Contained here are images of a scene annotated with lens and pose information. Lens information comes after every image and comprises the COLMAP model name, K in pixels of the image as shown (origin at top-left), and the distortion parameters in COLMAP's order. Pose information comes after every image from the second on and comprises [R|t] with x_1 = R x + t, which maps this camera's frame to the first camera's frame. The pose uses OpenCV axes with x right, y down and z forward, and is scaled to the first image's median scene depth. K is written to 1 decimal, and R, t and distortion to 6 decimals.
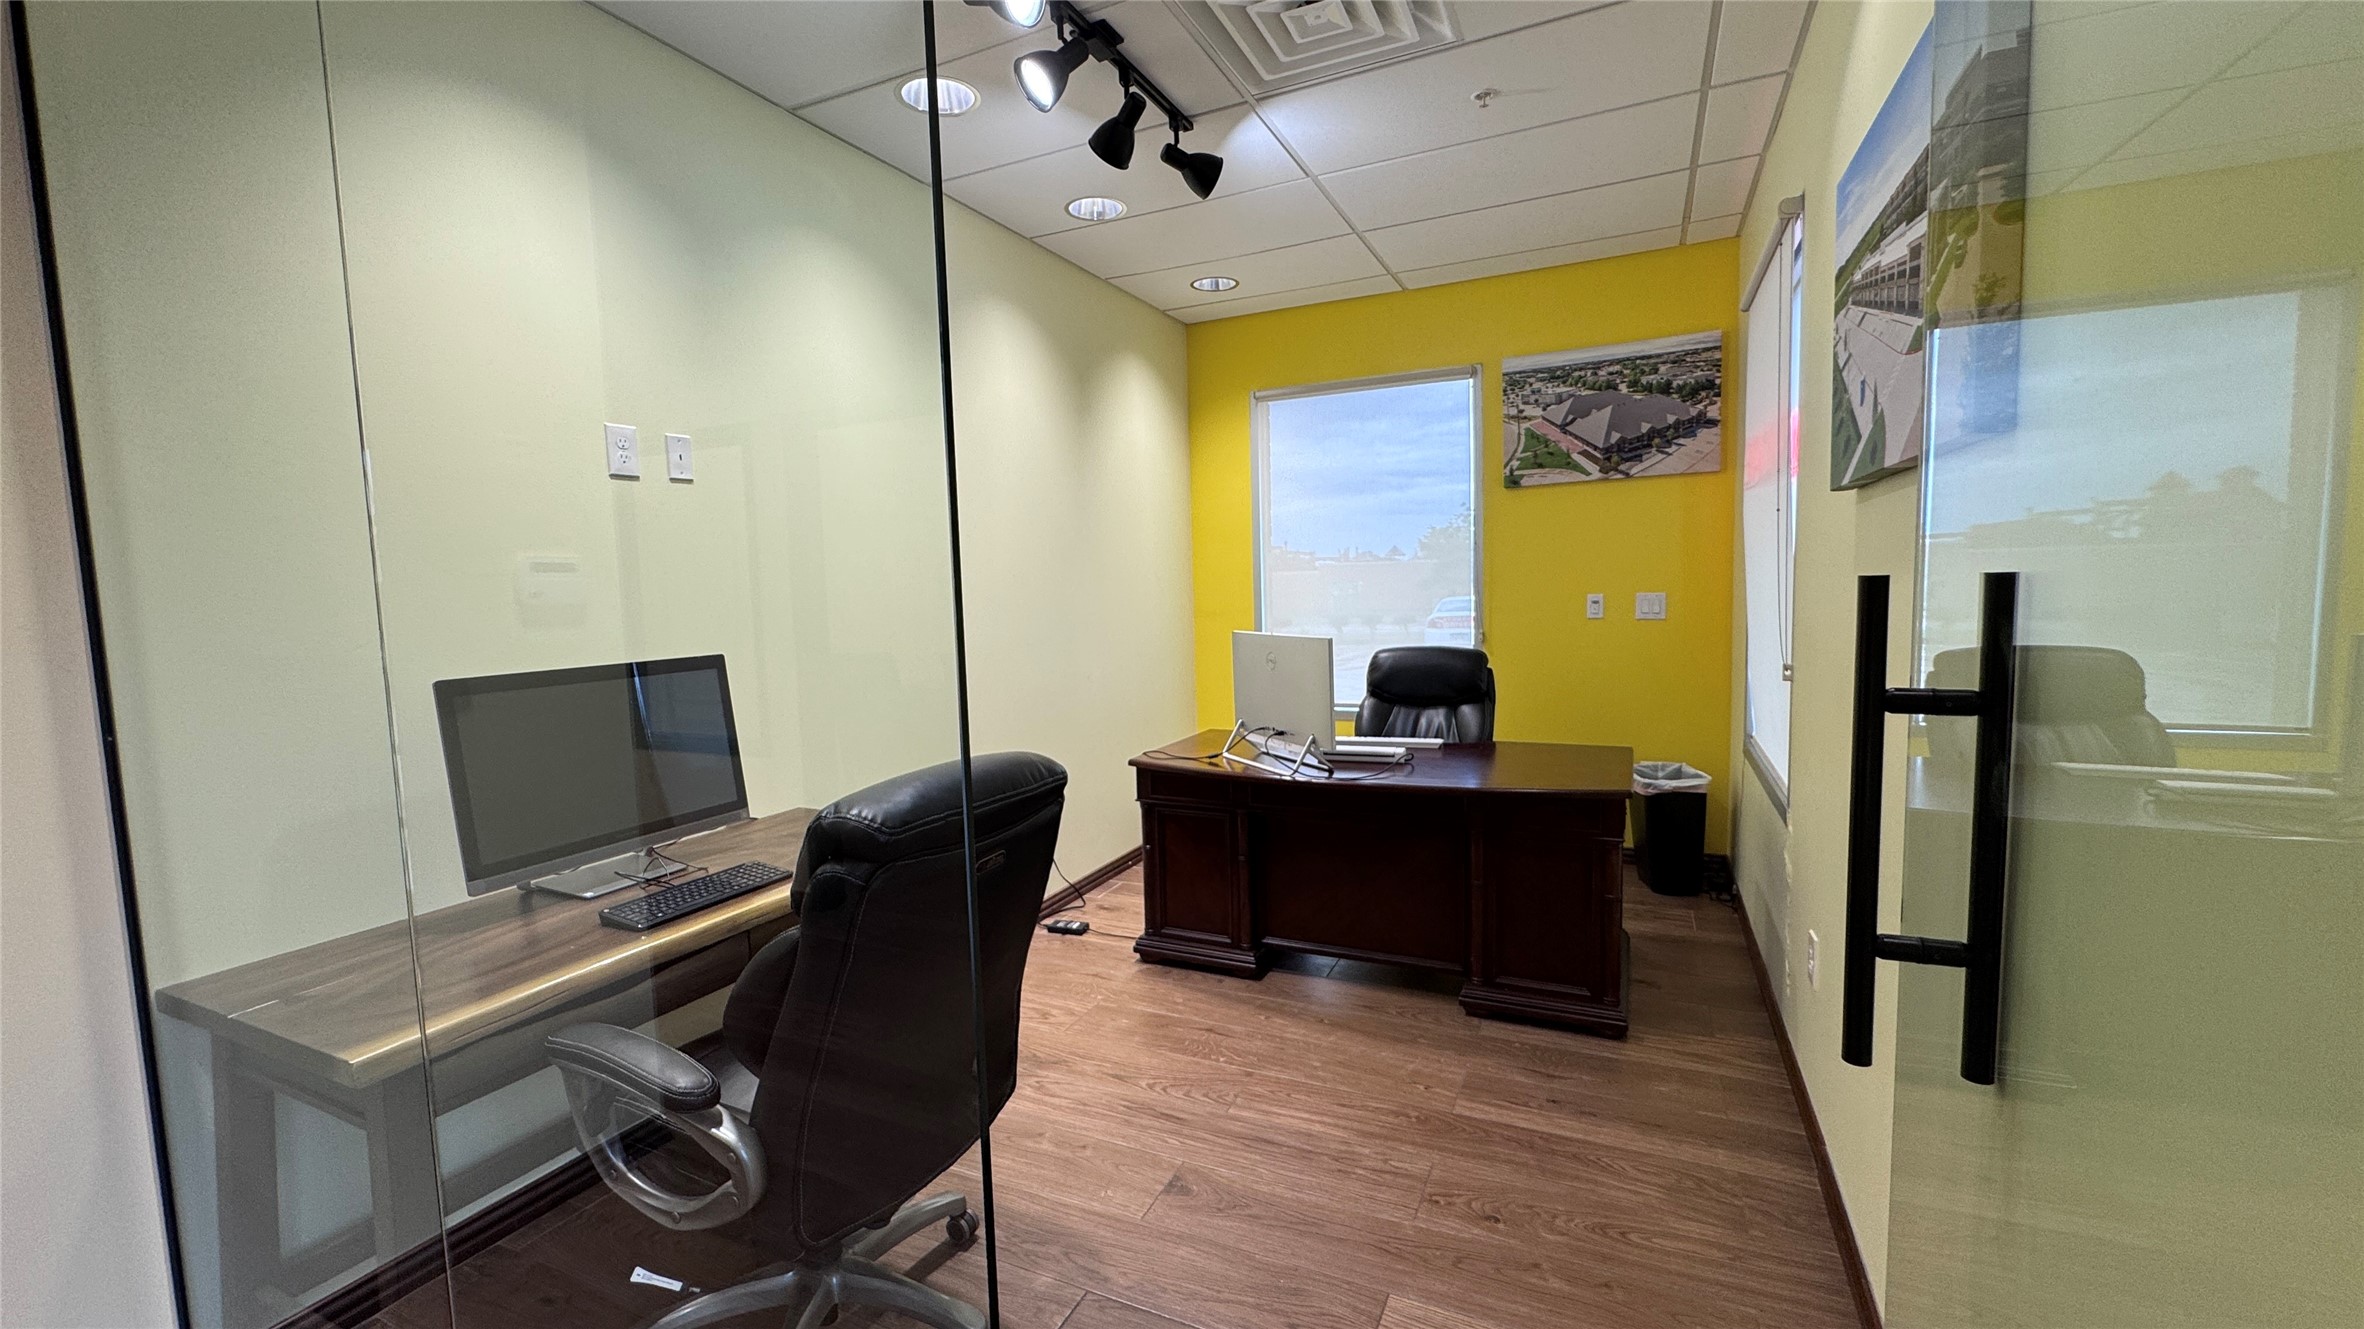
lens RADIAL K [[943.8, 0, 1181.7], [0, 943.8, 667.3], [0, 0, 1]] dist [-0.001498, -0.000351]
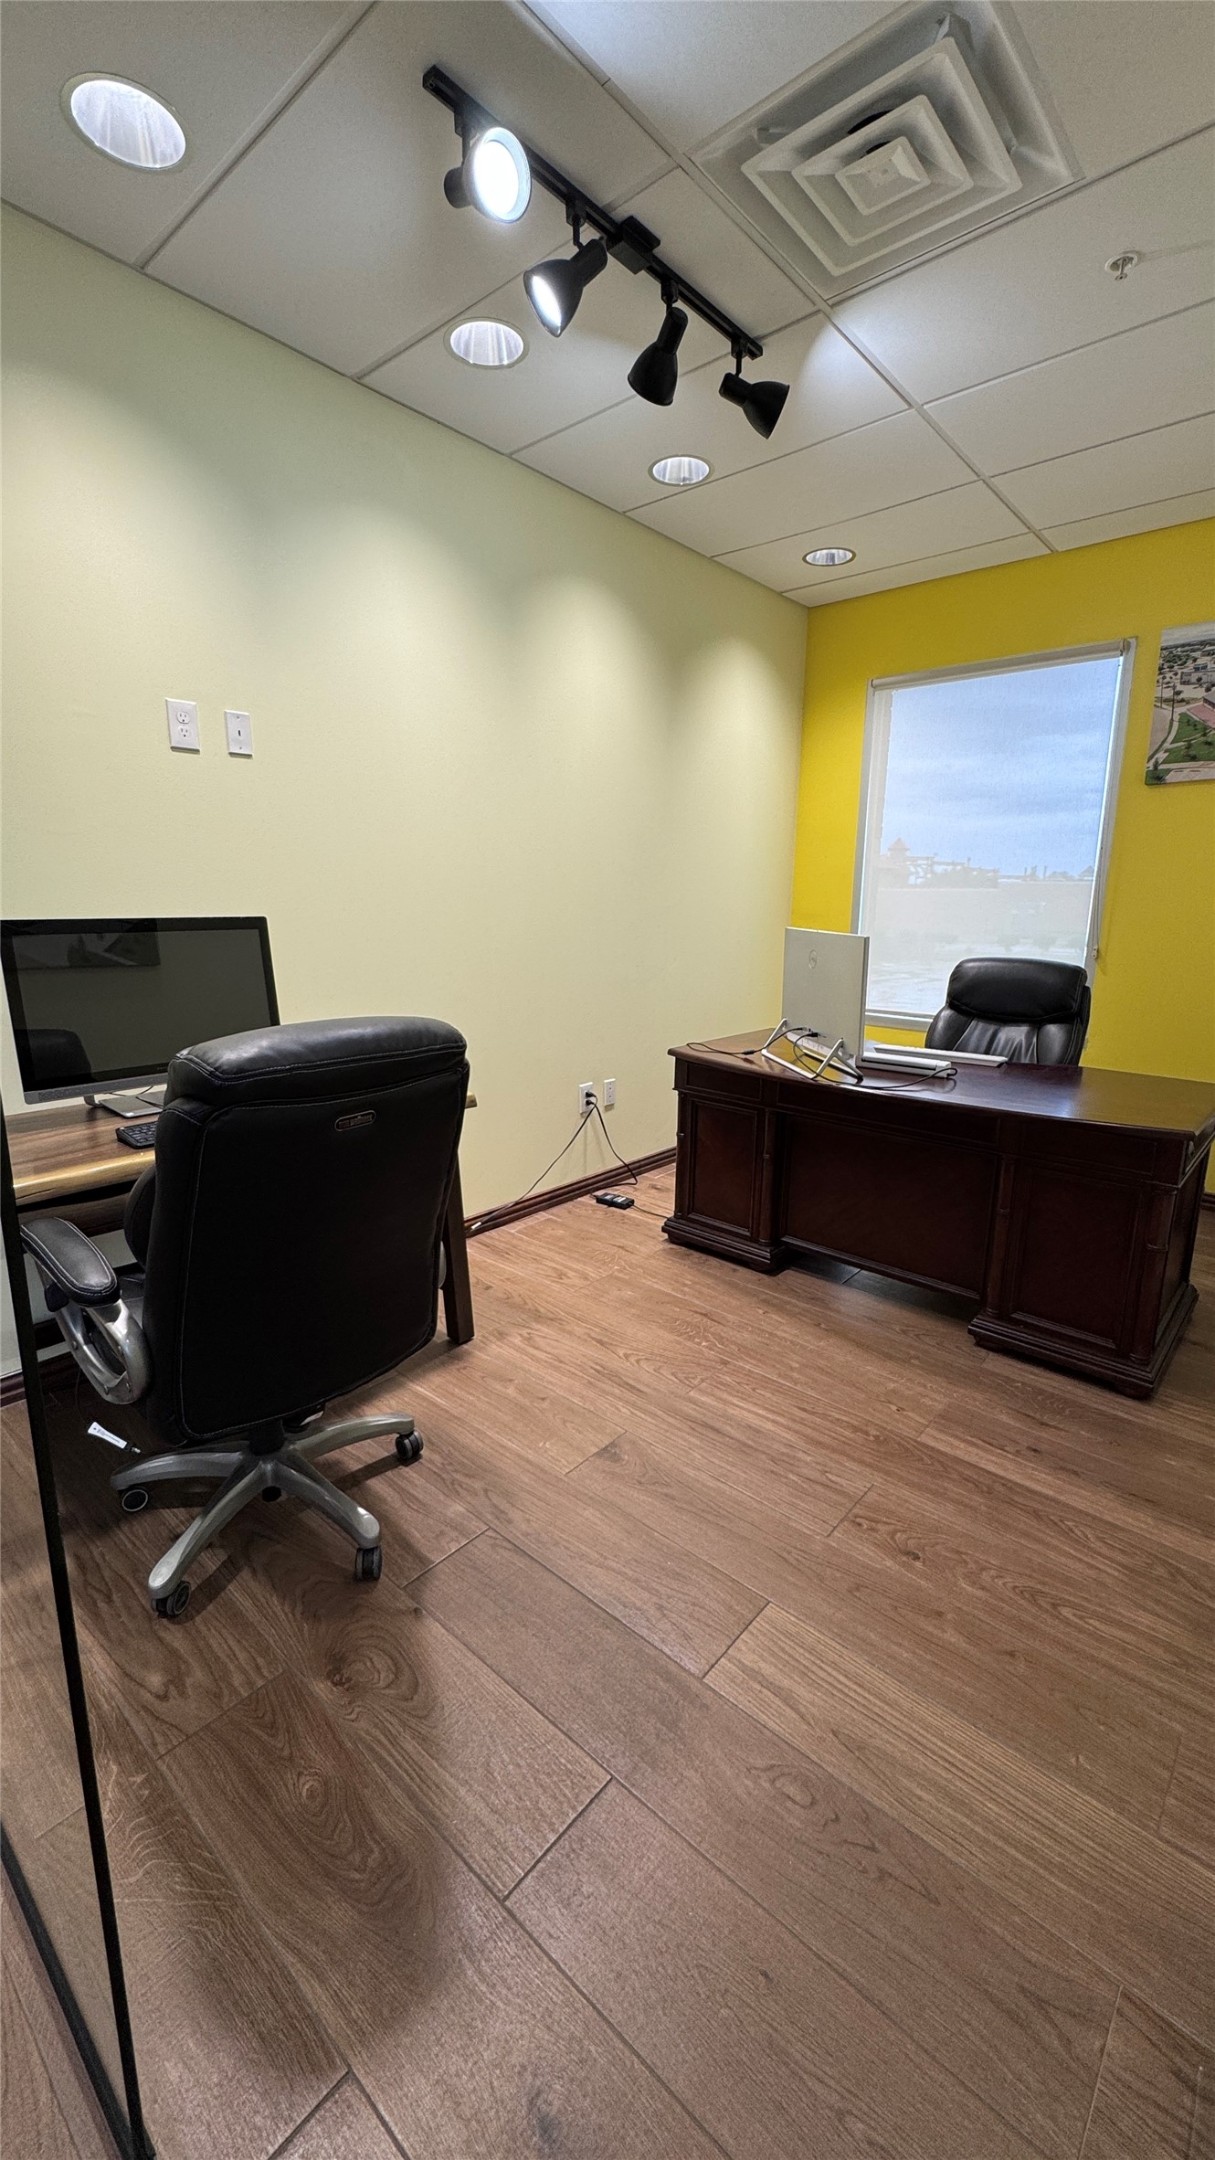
lens RADIAL K [[859.9, 0, 601.5], [0, 859.9, 1081.0], [0, 0, 1]] dist [-0.011199, 0.000705]
pose [[0.959225, 0.098305, -0.264998, 0.152631], [-0.063965, 0.988744, 0.135252, 0.013437], [0.275311, -0.112786, 0.954716, 0.107375]]
